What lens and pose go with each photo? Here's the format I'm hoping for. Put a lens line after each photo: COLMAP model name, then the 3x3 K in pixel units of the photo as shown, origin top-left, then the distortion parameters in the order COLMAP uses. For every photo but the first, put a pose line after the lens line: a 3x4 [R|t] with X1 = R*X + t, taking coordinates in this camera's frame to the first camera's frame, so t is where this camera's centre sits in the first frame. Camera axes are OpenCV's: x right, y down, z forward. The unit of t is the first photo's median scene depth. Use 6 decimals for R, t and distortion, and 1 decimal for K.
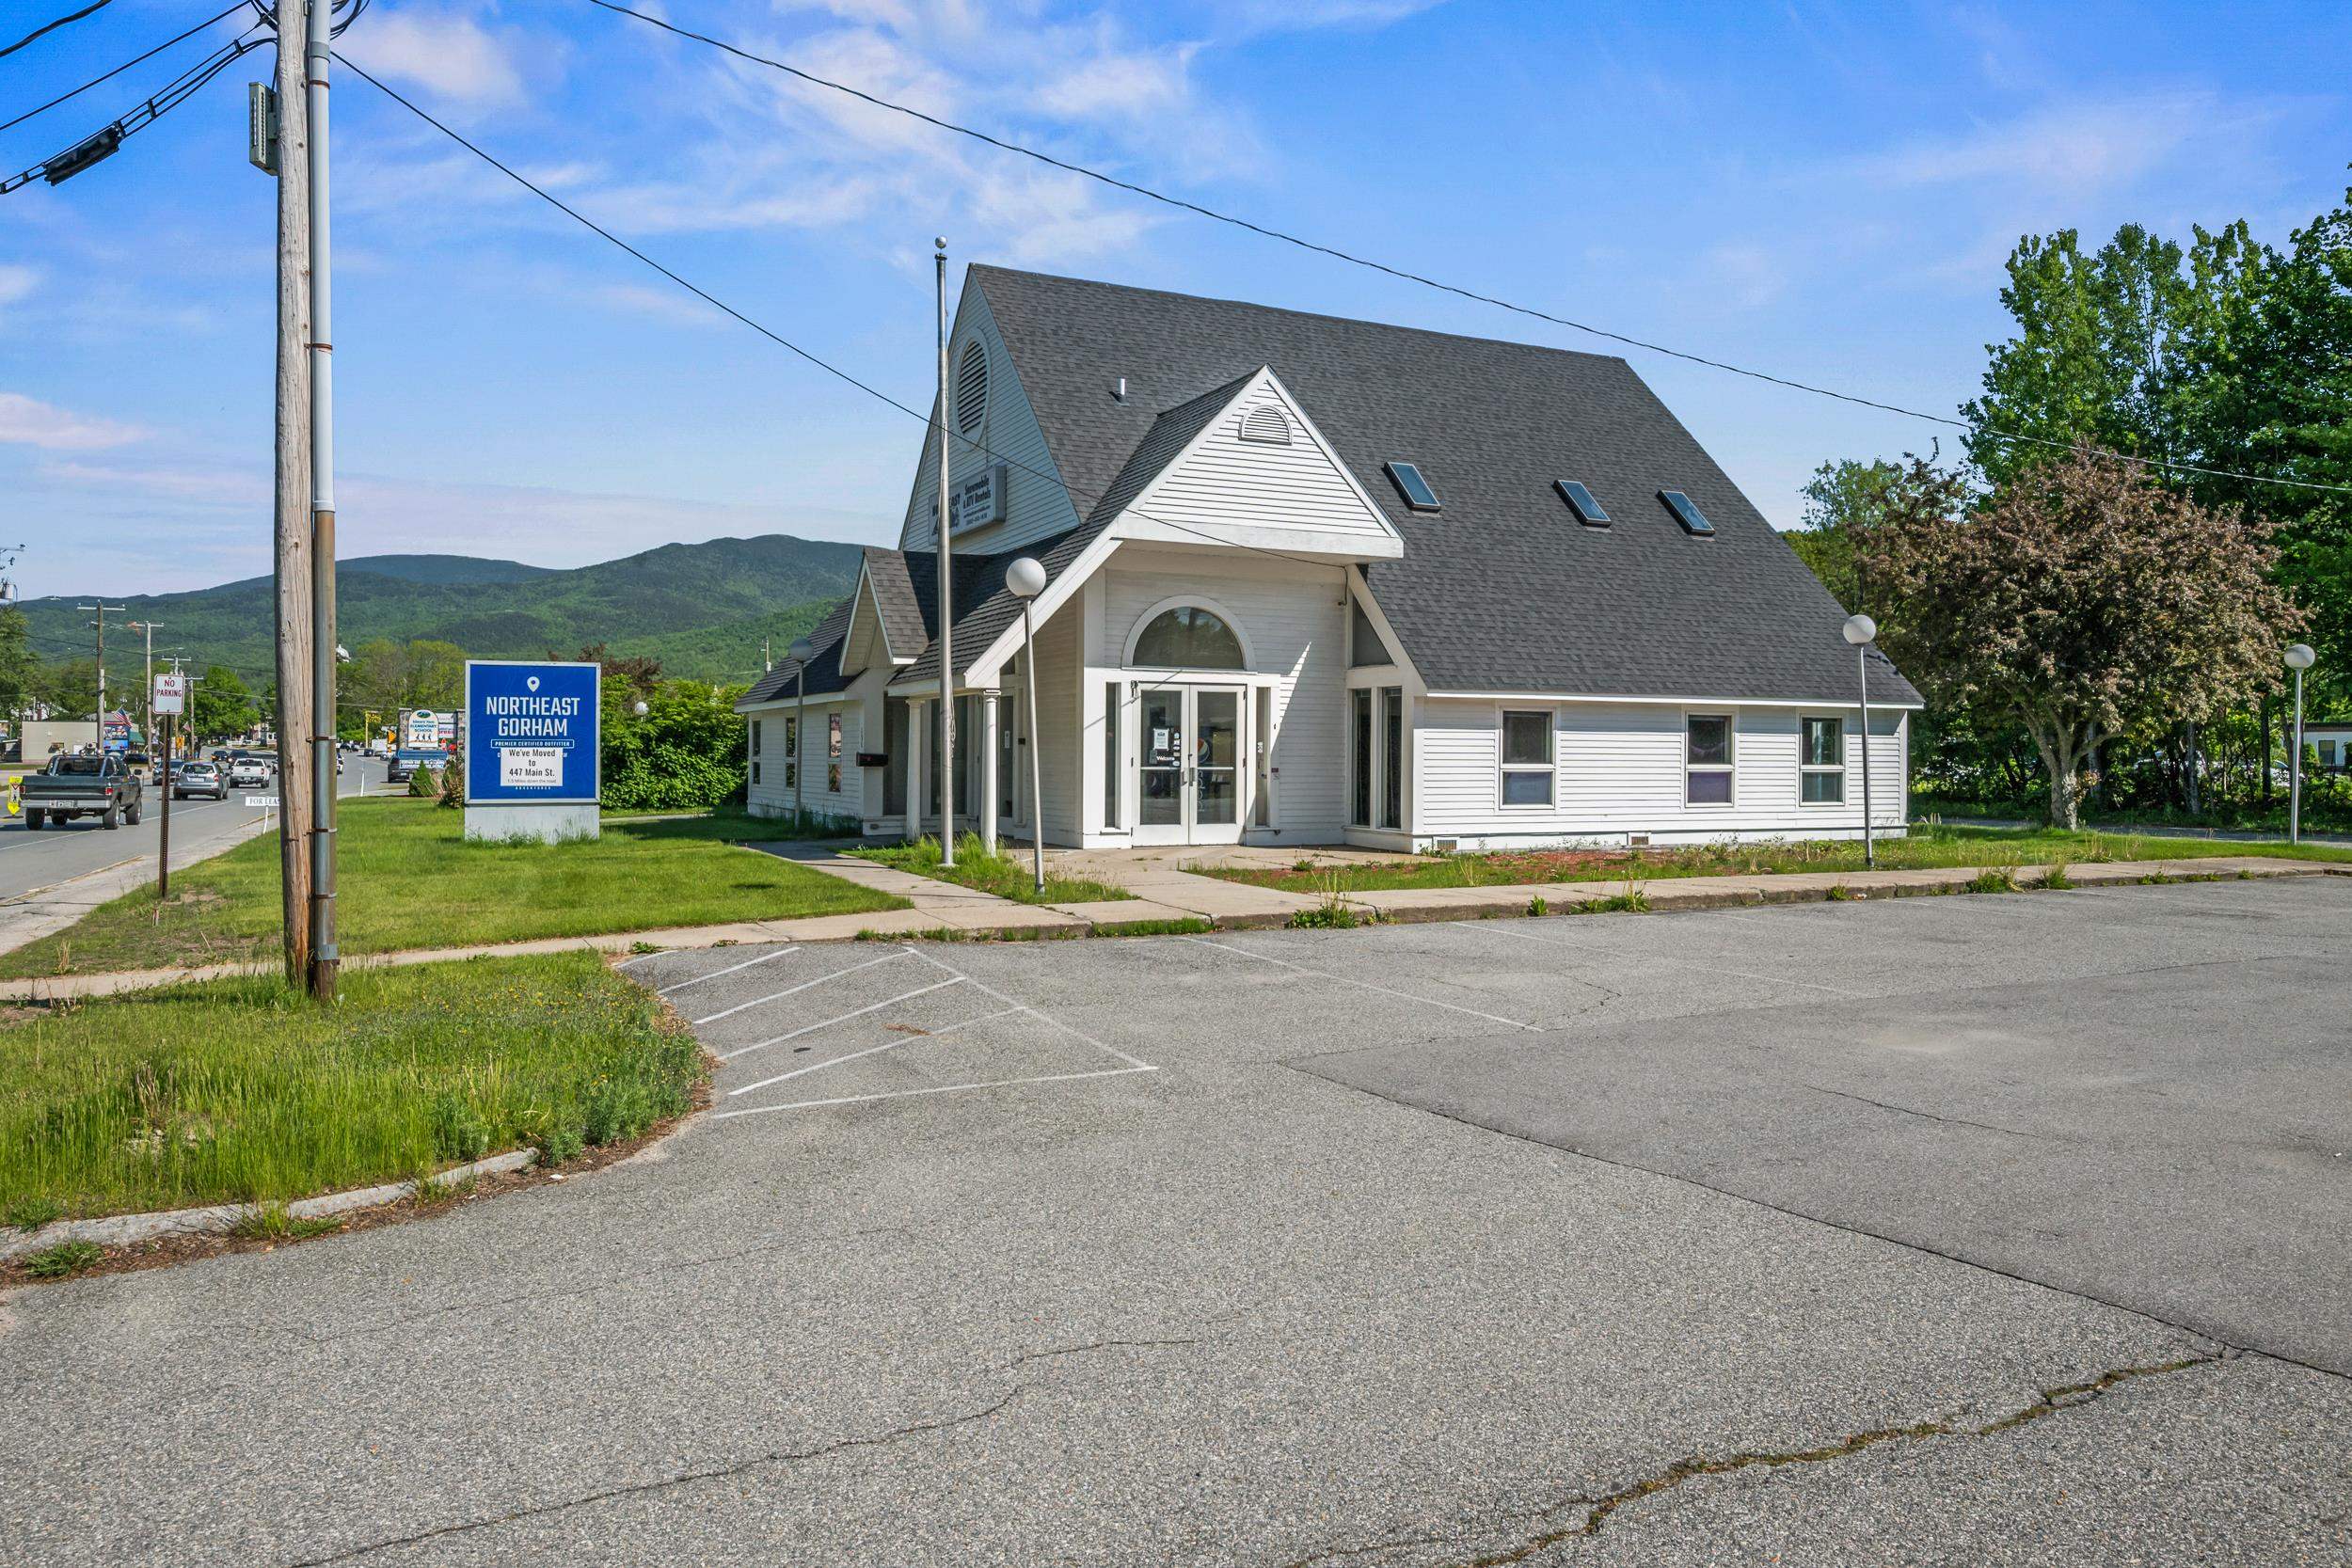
lens RADIAL K [[1572.5, 0, 1171.1], [0, 1572.5, 770.8], [0, 0, 1]] dist [-0.005398, -0.000042]
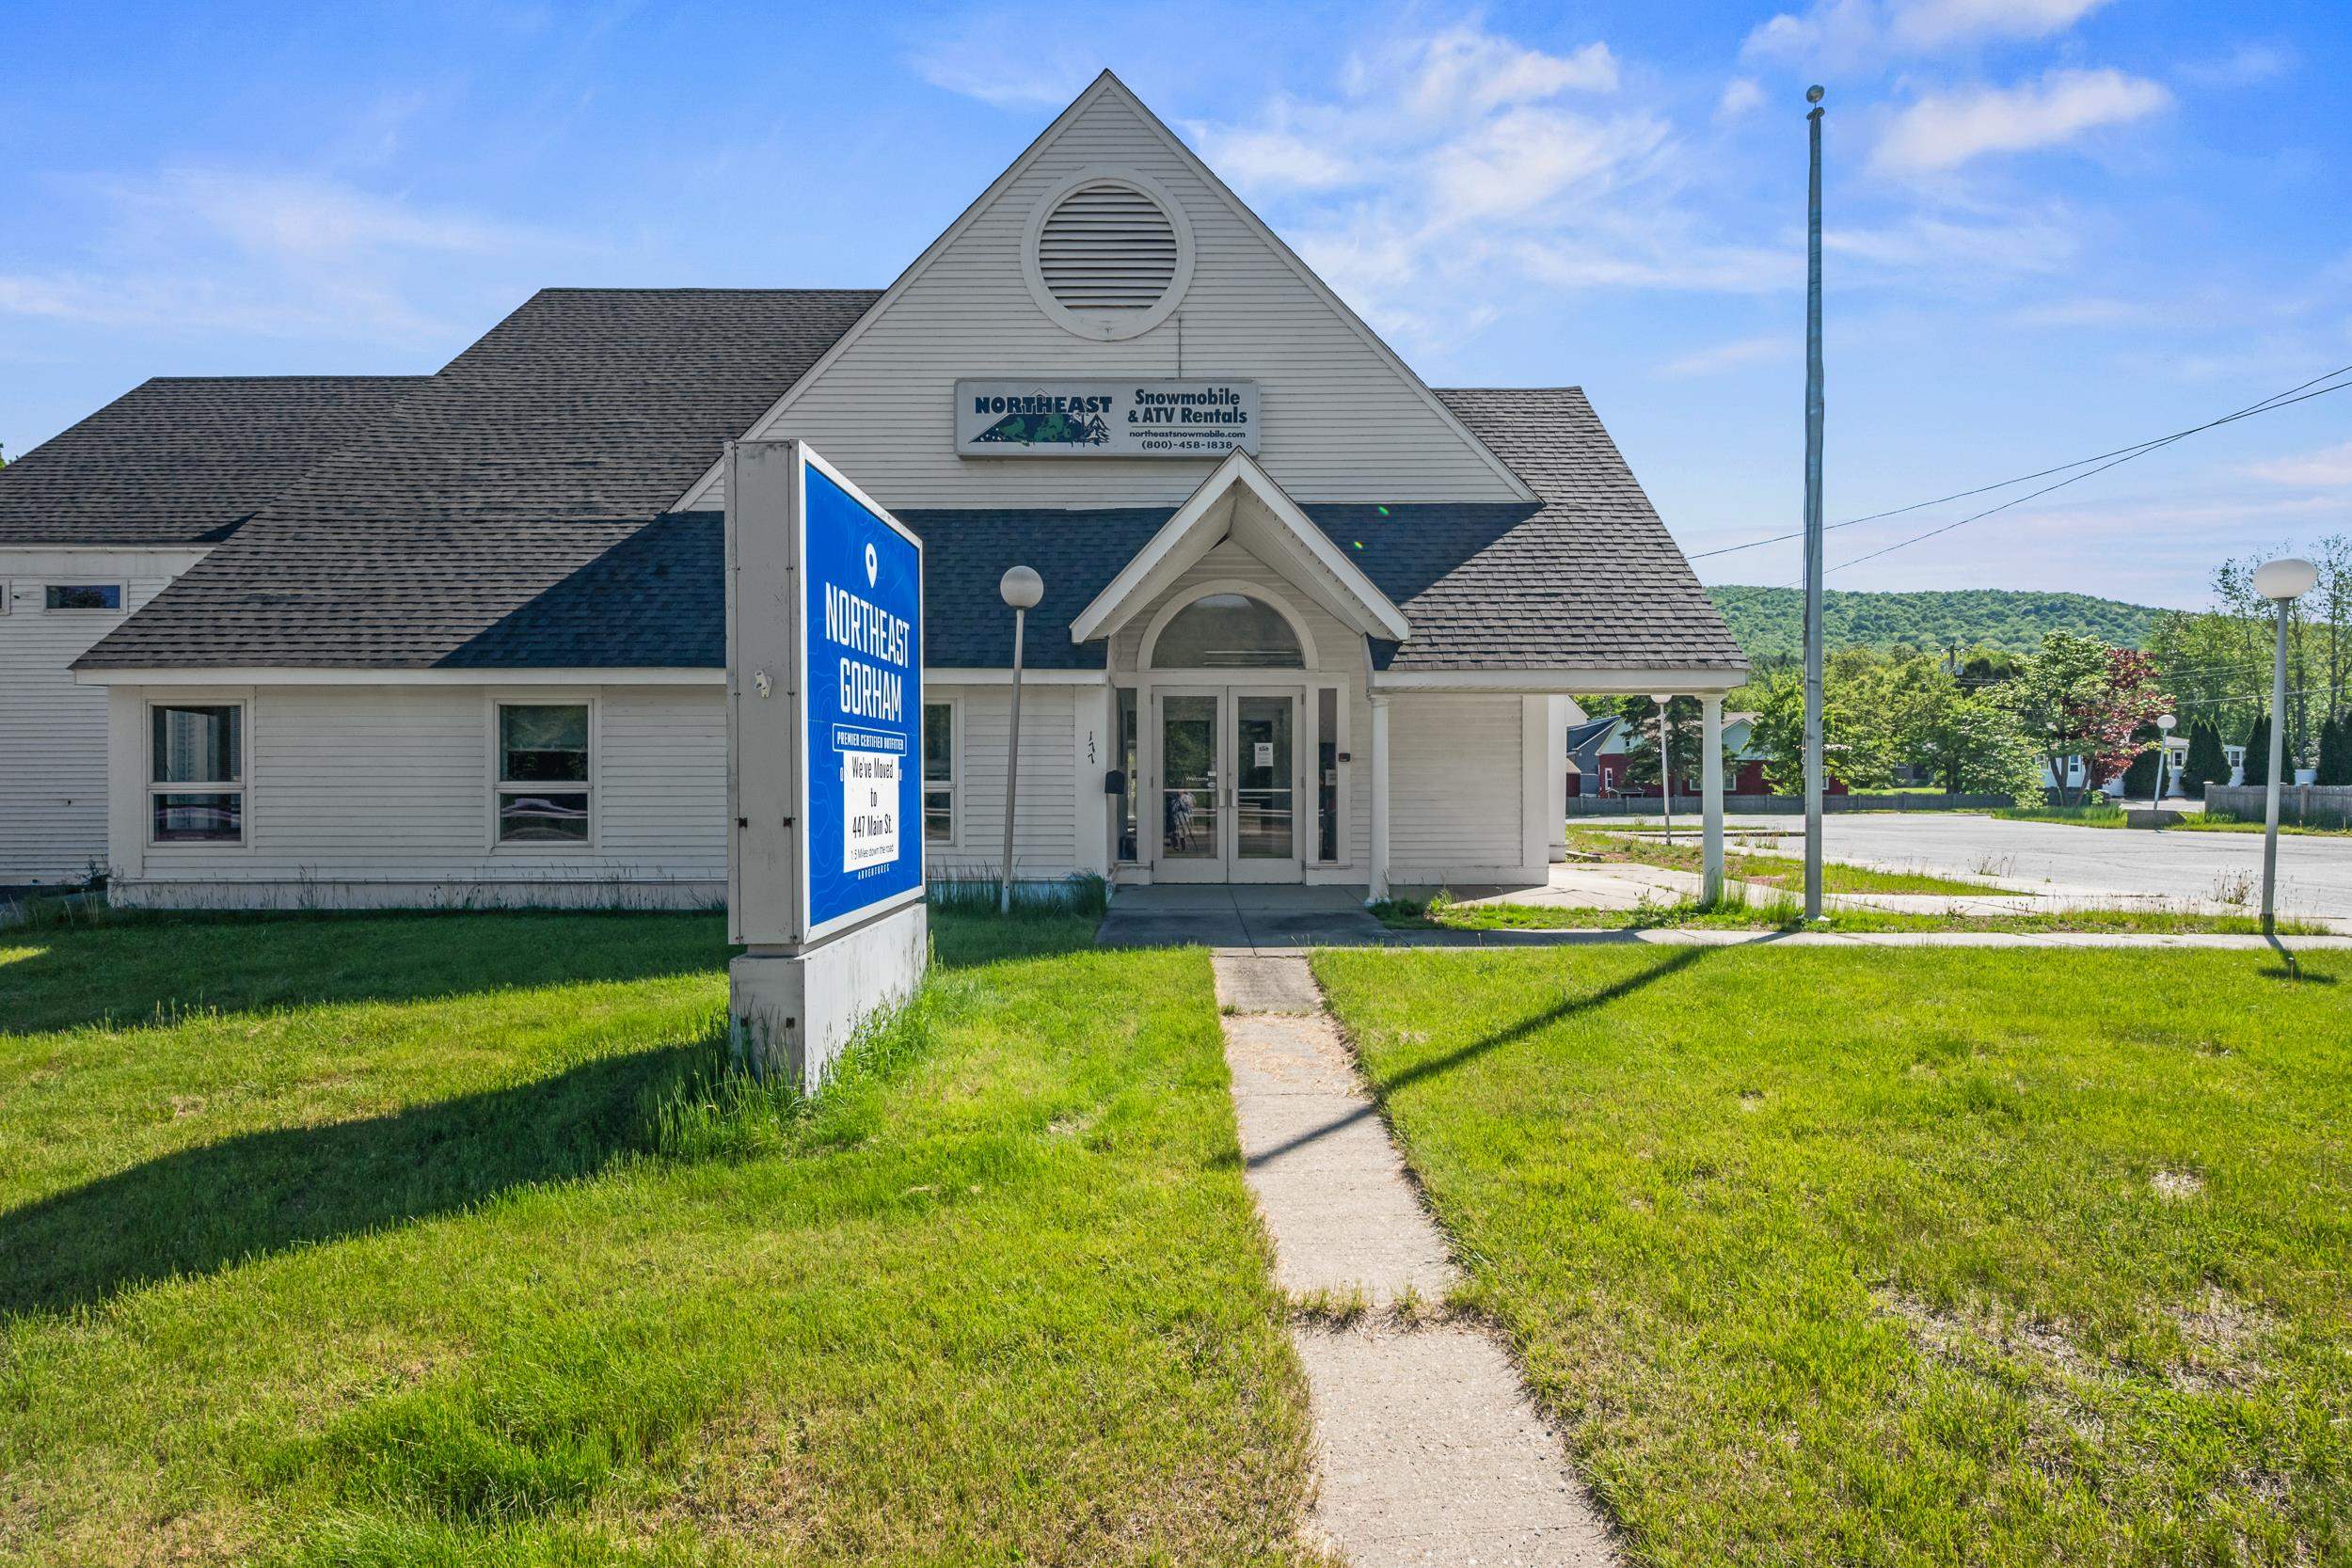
lens RADIAL K [[1038.9, 0, 1177.1], [0, 1038.9, 792.2], [0, 0, 1]] dist [0.001525, -0.000147]
pose [[0.427131, -0.014317, 0.904076, -0.592137], [0.011451, 0.999880, 0.010424, -0.007960], [-0.904117, 0.005900, 0.427244, 0.859178]]
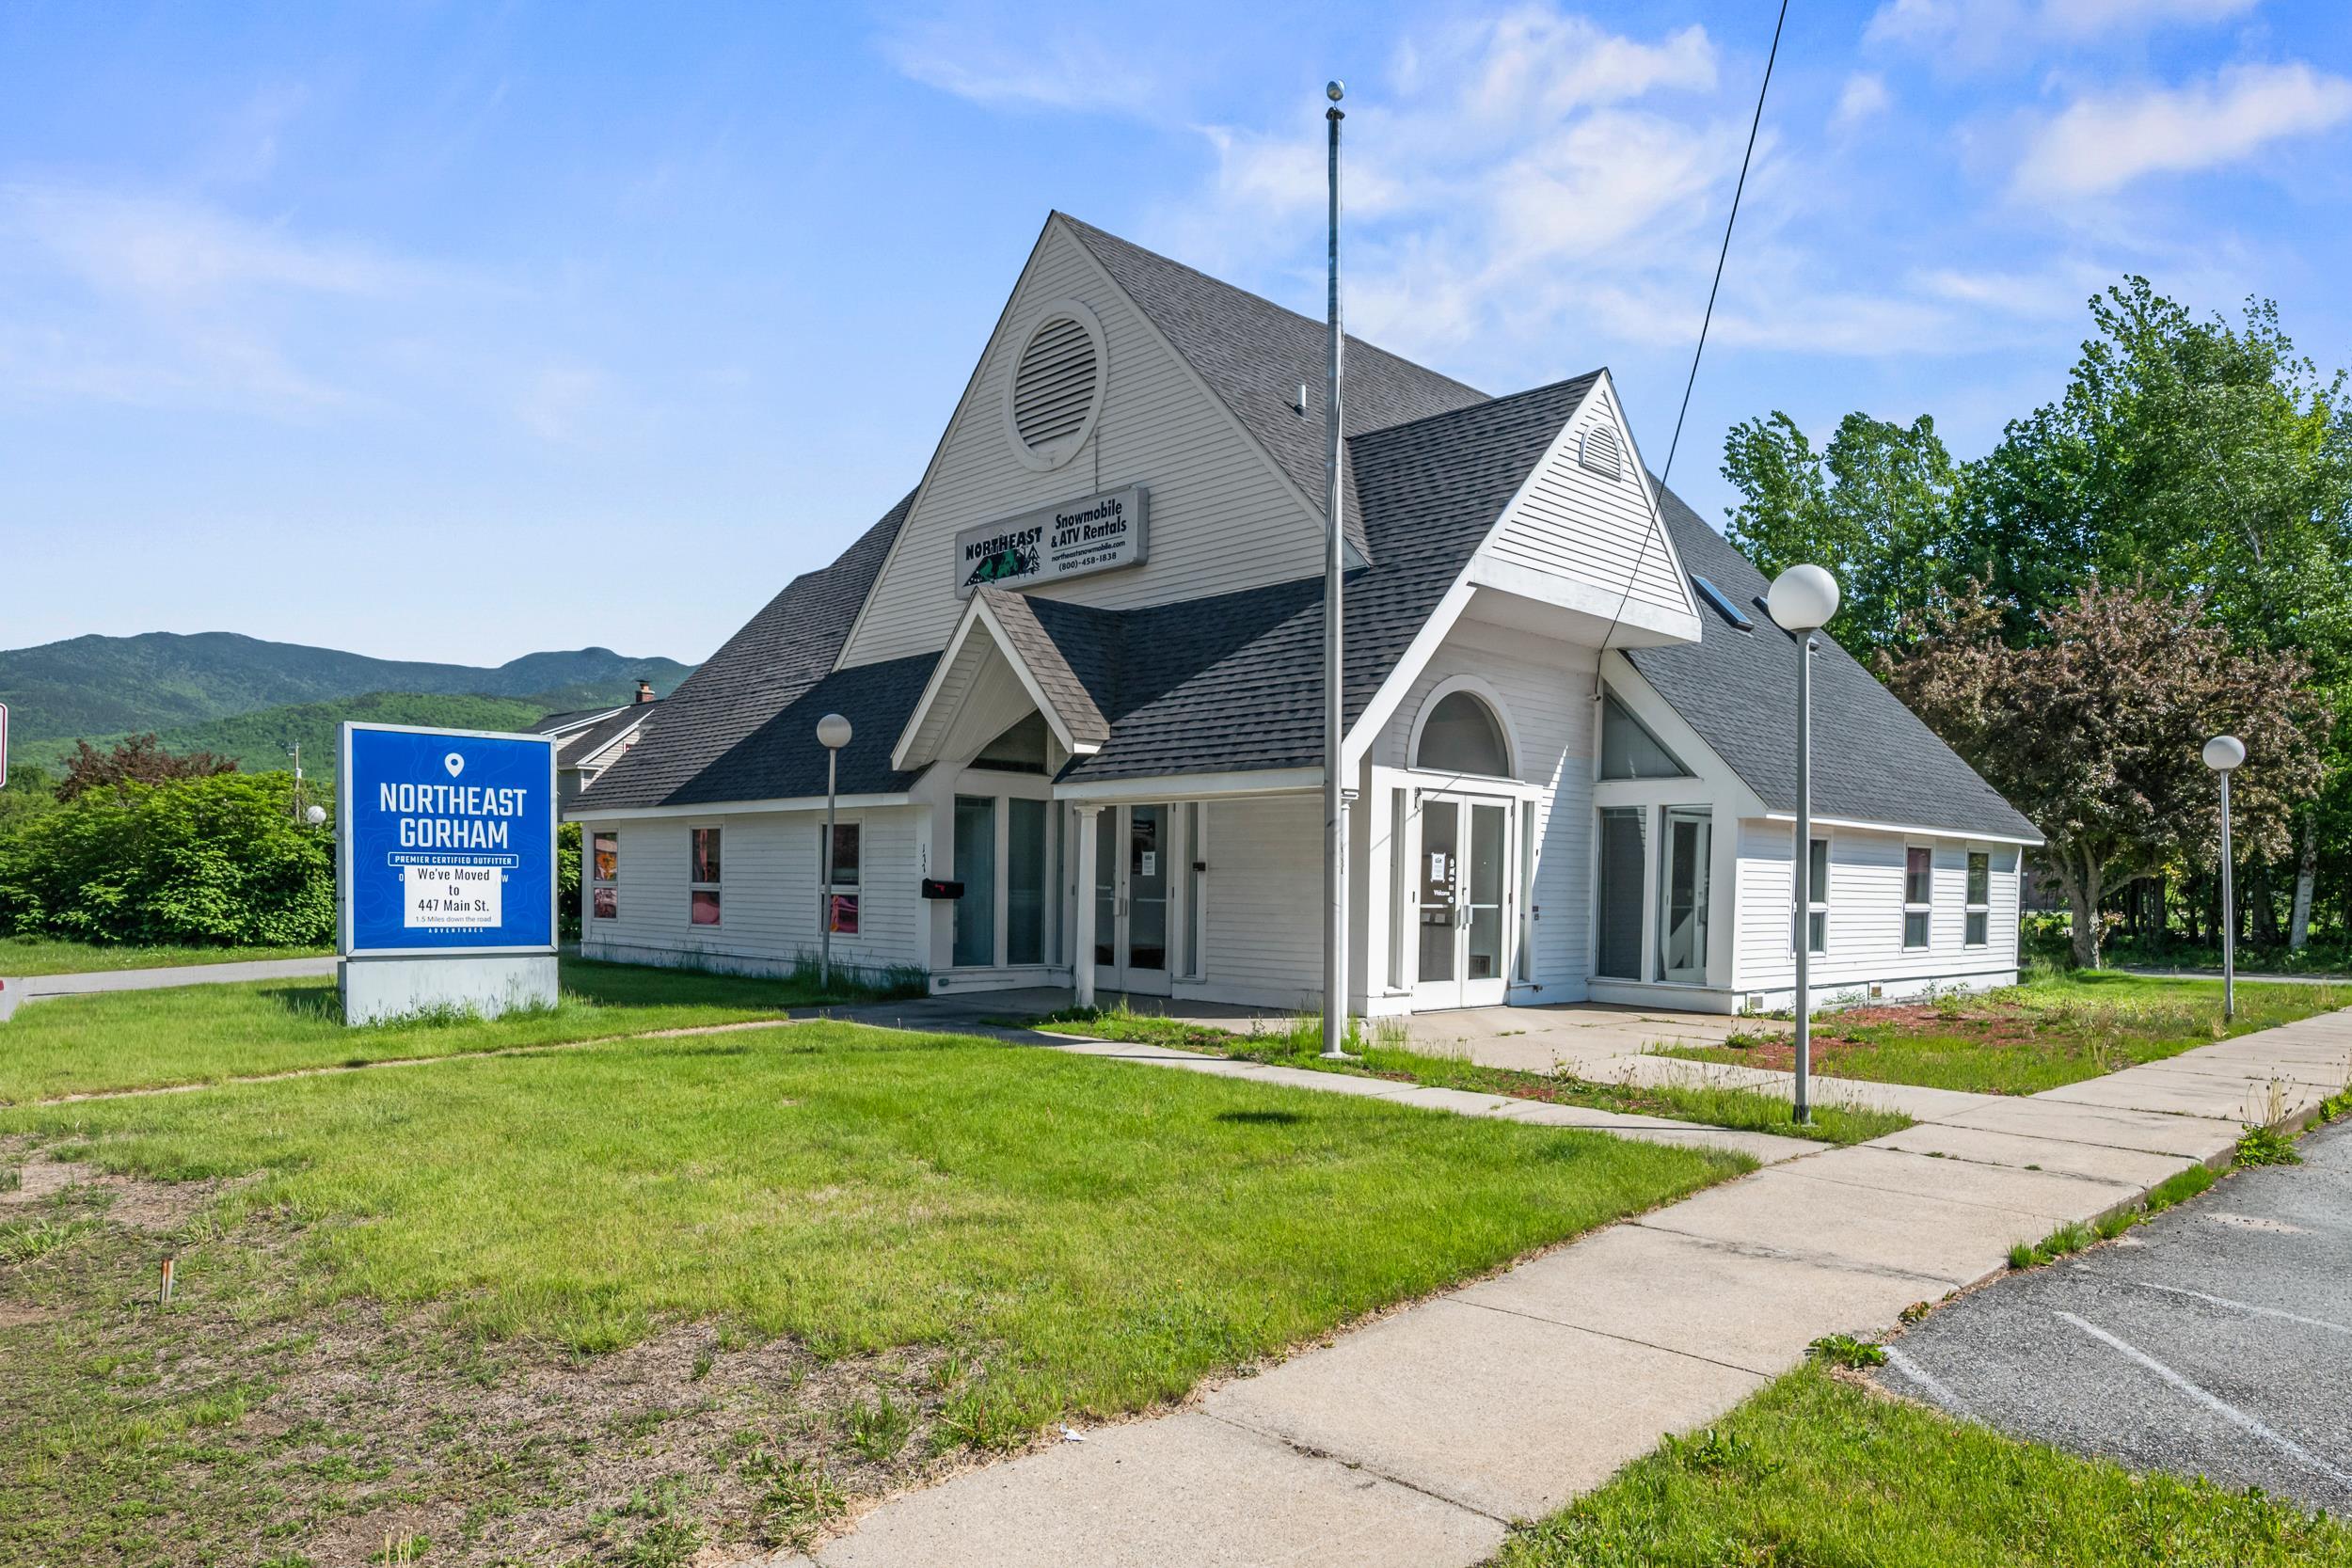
lens RADIAL K [[1472.4, 0, 1156.1], [0, 1472.4, 950.5], [0, 0, 1]] dist [-0.005135, 0.001945]
pose [[0.948726, -0.004336, 0.316069, -0.331966], [-0.007641, 0.999299, 0.036643, -0.004831], [-0.316006, -0.037179, 0.948028, 0.357153]]
